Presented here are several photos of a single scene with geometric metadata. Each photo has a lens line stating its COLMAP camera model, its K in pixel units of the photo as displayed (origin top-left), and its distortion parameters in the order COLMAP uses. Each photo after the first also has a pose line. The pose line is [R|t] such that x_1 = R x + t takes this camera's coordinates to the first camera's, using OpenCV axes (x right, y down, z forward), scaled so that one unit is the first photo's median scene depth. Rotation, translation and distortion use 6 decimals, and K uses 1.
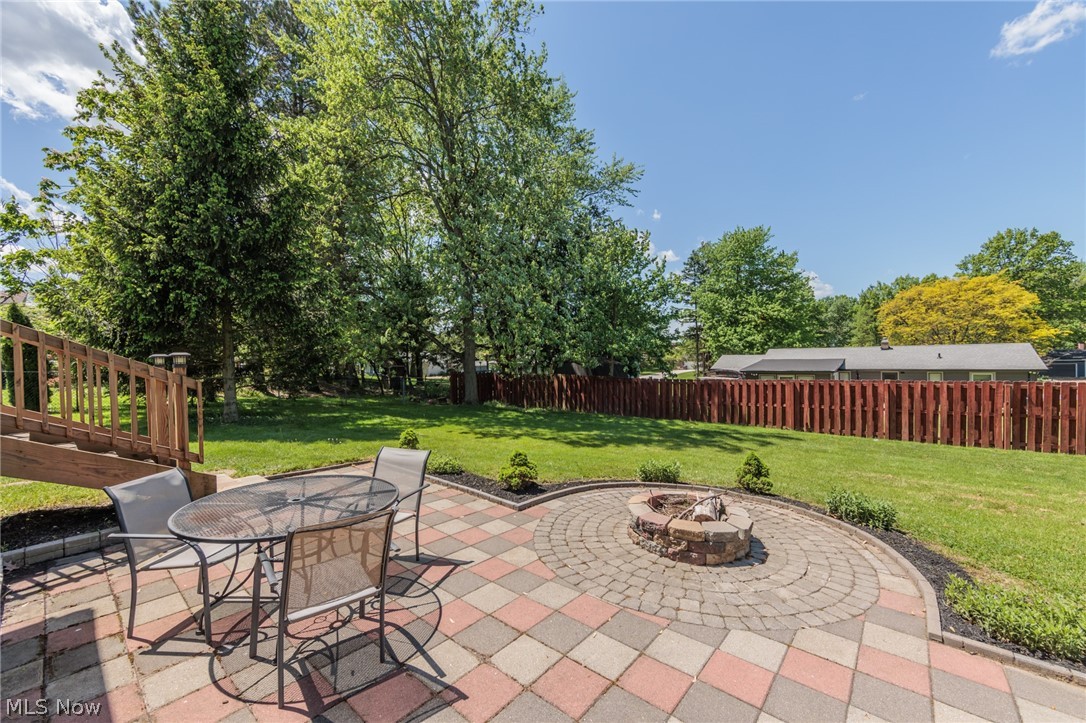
lens RADIAL K [[419.2, 0, 547.8], [0, 419.2, 359.6], [0, 0, 1]] dist [-0.001322, -0.000238]
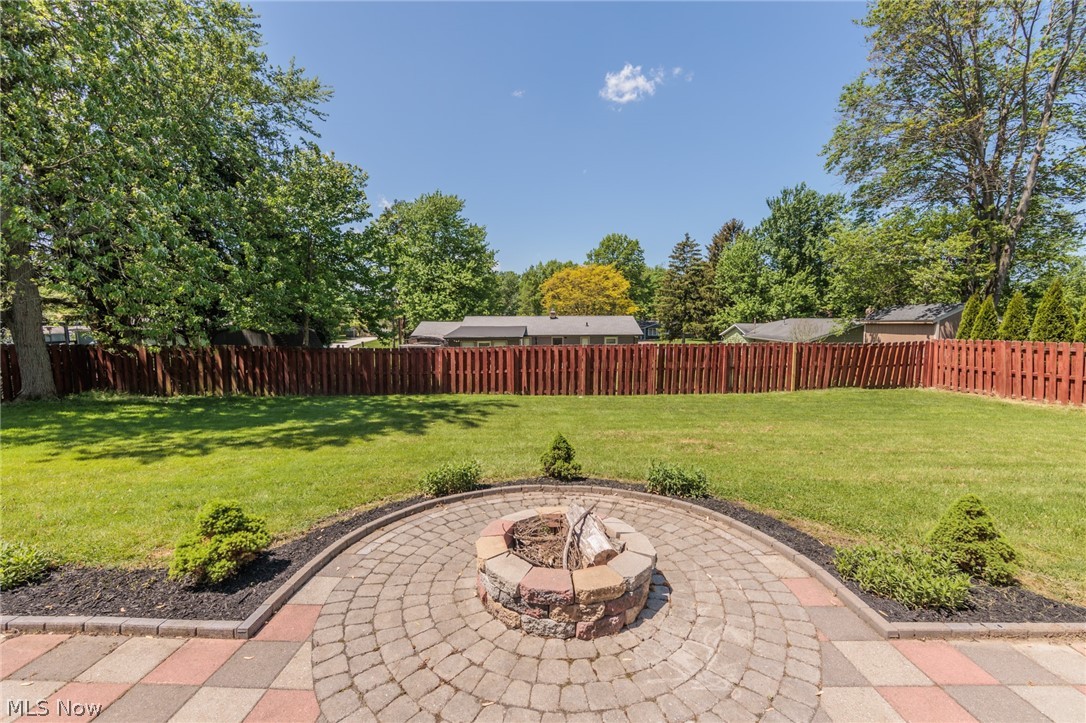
lens RADIAL K [[431.1, 0, 543.0], [0, 431.1, 361.5], [0, 0, 1]] dist [-0.003193, 0.000159]
pose [[0.767685, -0.045496, 0.639211, -0.036916], [-0.006474, 0.996875, 0.078727, 0.002656], [-0.640795, -0.064576, 0.764991, 0.144832]]
